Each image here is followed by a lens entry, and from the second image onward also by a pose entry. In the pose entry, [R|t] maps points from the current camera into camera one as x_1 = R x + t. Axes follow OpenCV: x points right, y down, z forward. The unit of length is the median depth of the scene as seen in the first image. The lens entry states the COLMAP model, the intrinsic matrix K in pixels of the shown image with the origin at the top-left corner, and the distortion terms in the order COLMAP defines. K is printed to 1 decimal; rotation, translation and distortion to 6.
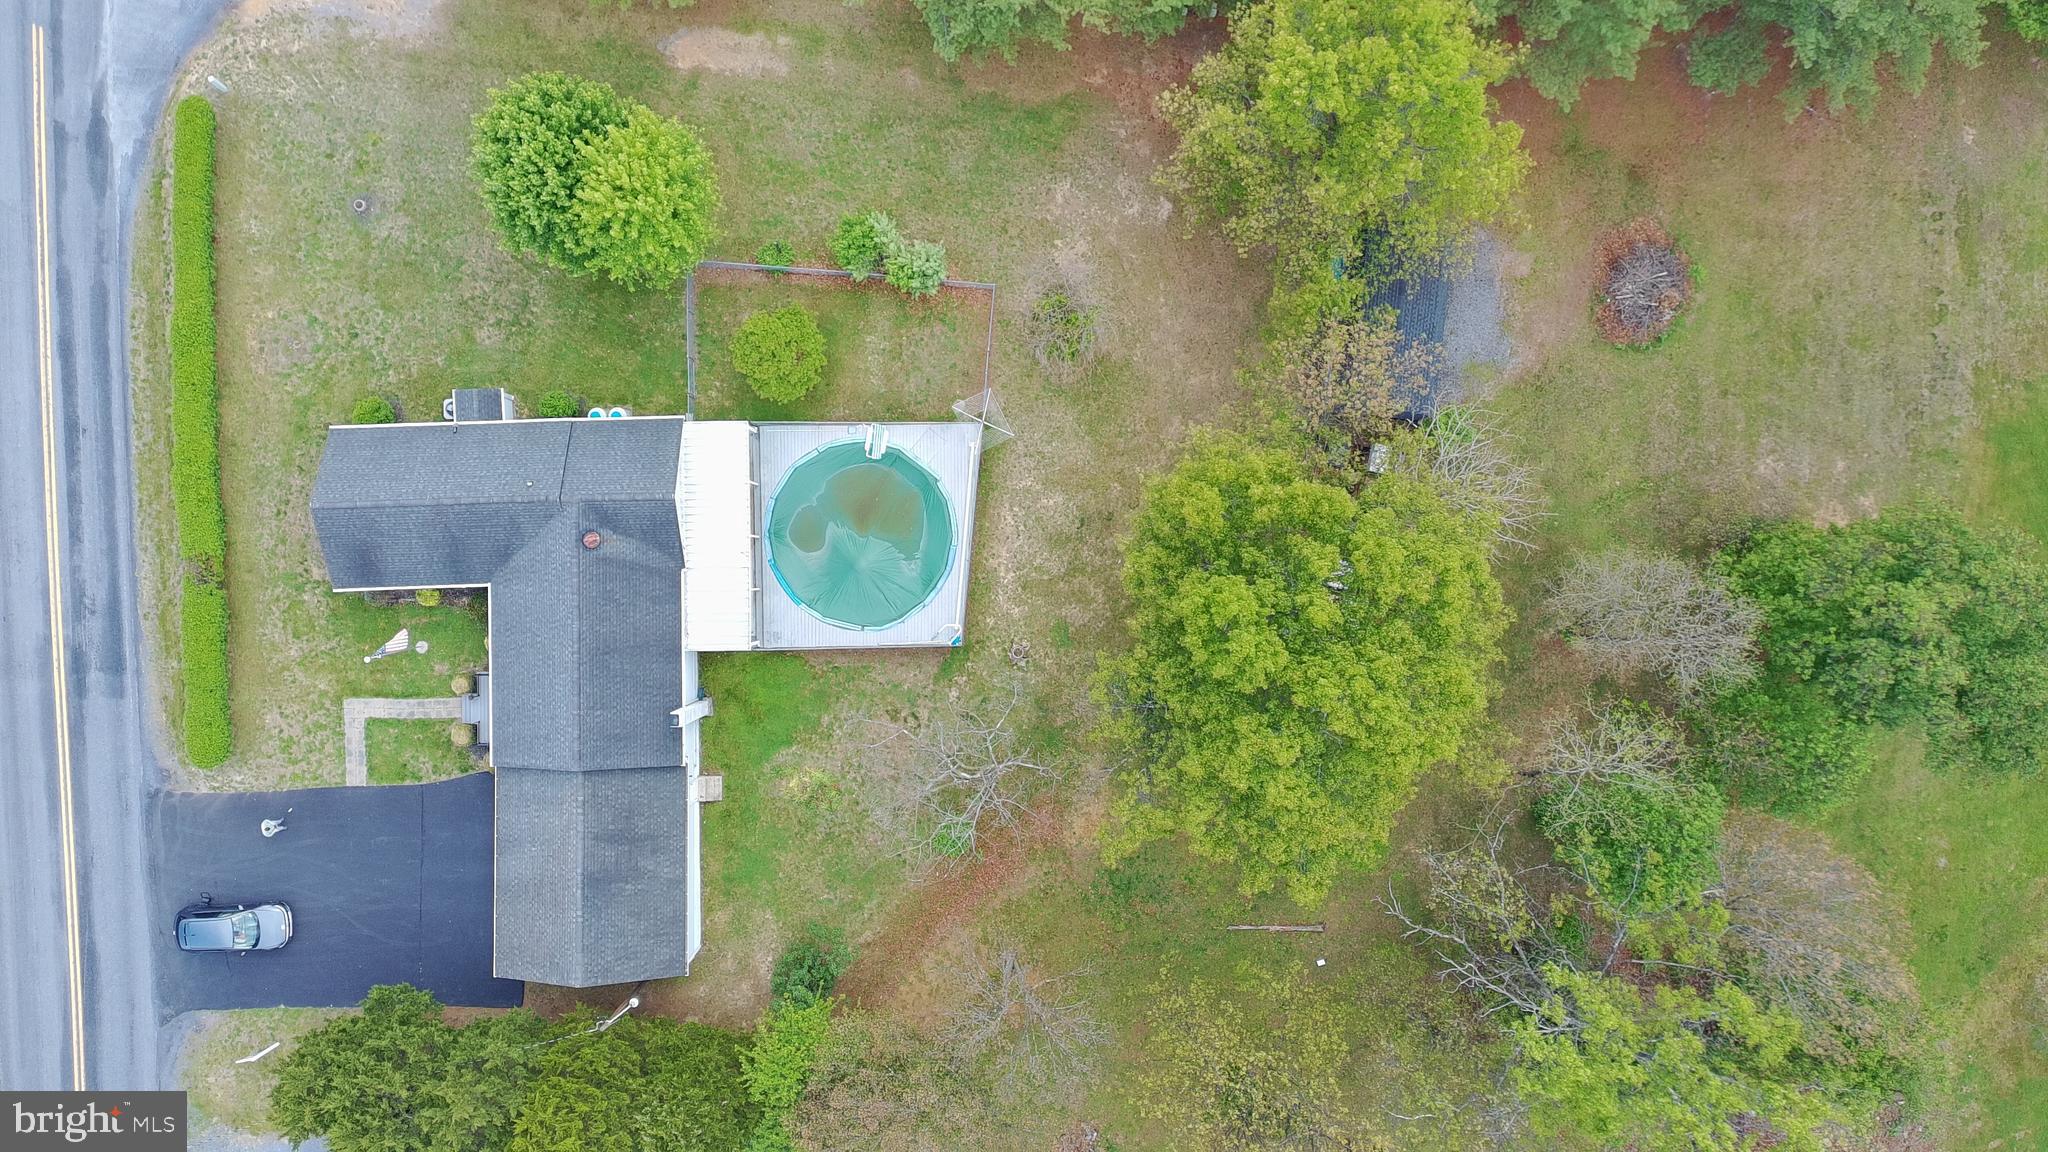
lens RADIAL K [[1572.8, 0, 1022.9], [0, 1572.8, 571.4], [0, 0, 1]] dist [0.037460, -0.018081]
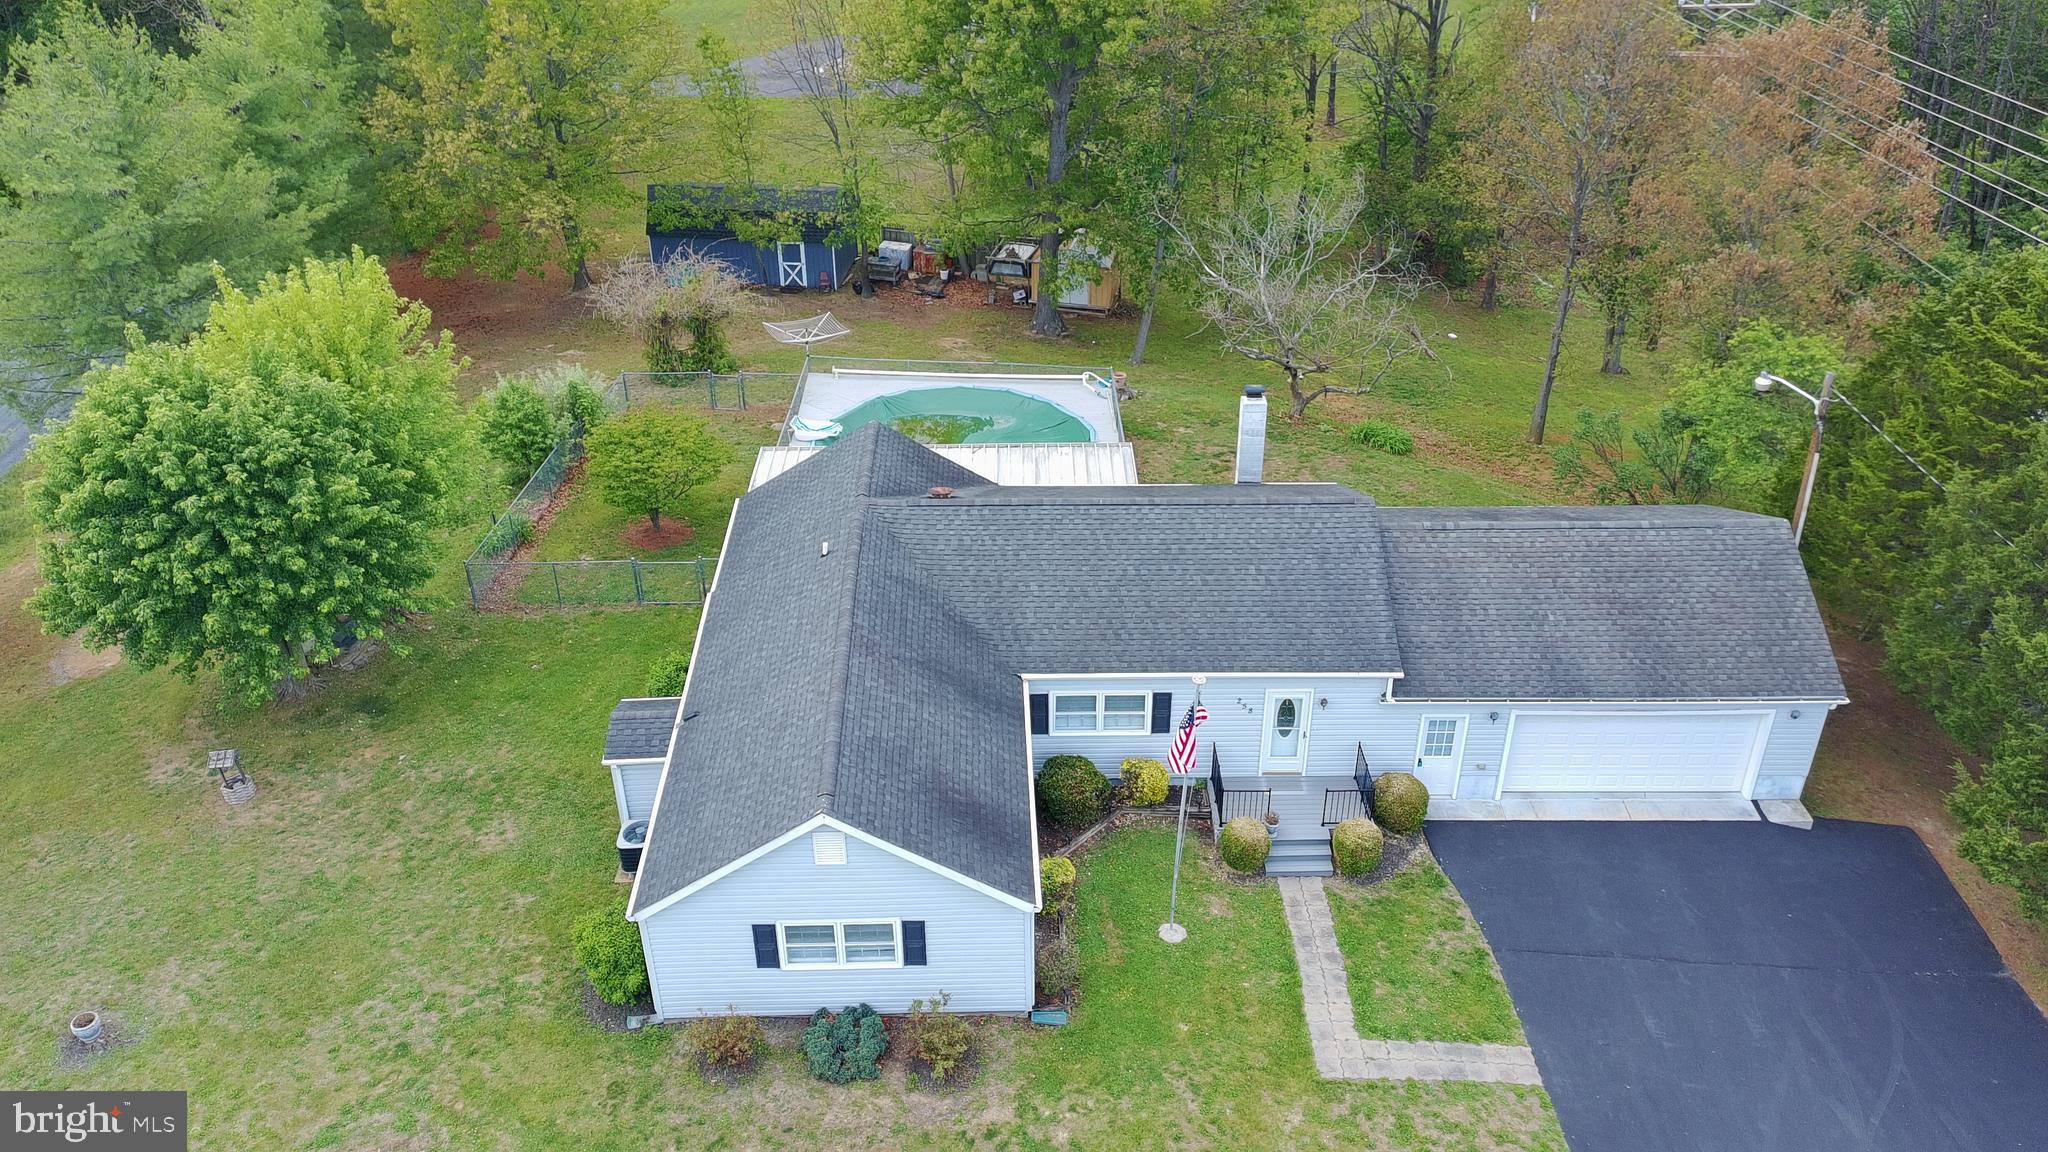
lens RADIAL K [[1572.8, 0, 1027.7], [0, 1572.8, 569.0], [0, 0, 1]] dist [0.037460, -0.018081]
pose [[0.000066, -0.512952, 0.858417, -0.698845], [0.999520, -0.026556, -0.015946, 0.017772], [0.030976, 0.858006, 0.512704, 0.688679]]
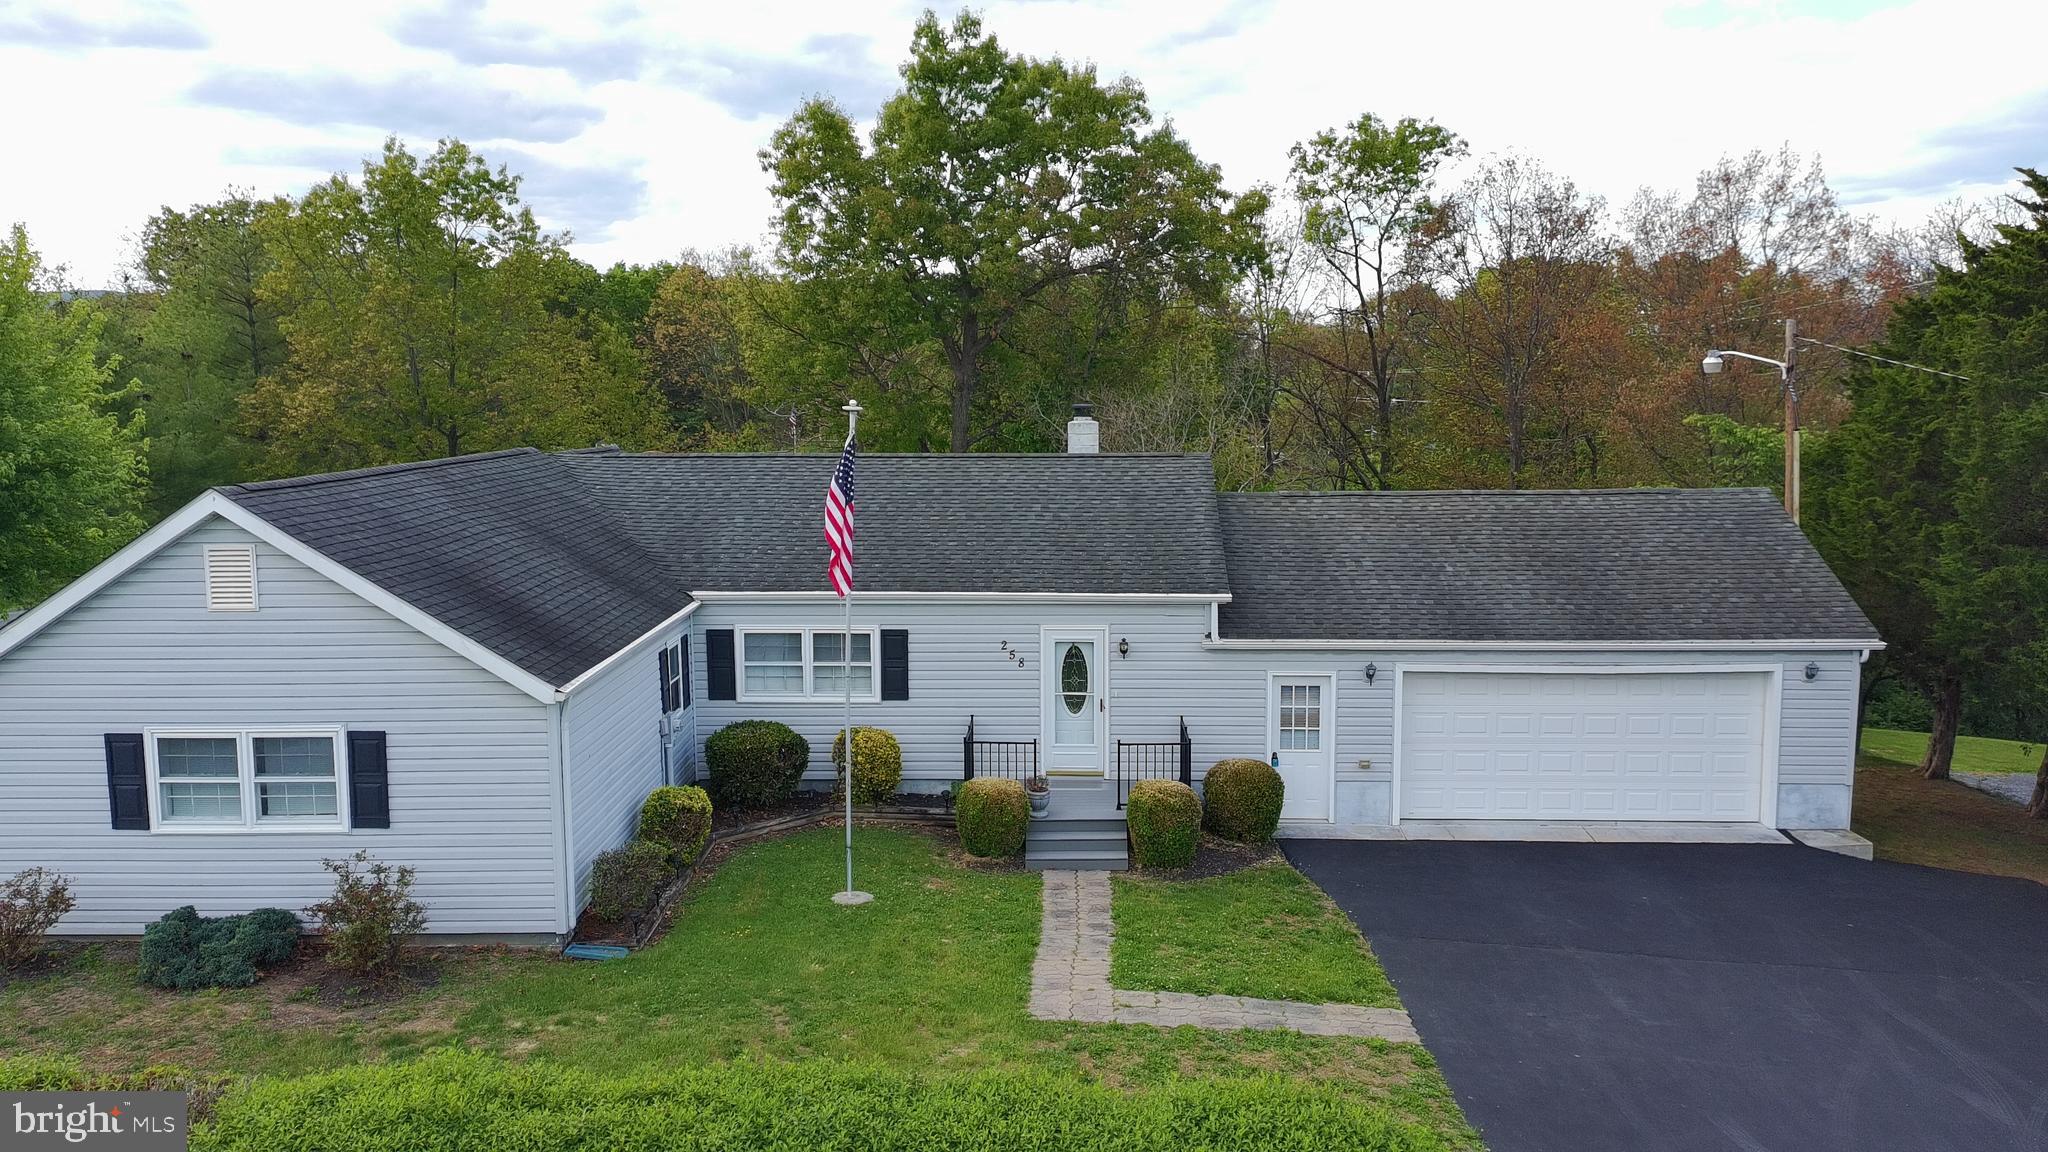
lens RADIAL K [[1572.8, 0, 1031.2], [0, 1572.8, 580.3], [0, 0, 1]] dist [0.037460, -0.018081]
pose [[0.039728, -0.120411, 0.991929, -0.641702], [0.998759, -0.025062, -0.043044, 0.091870], [0.030043, 0.992408, 0.119266, 0.910604]]
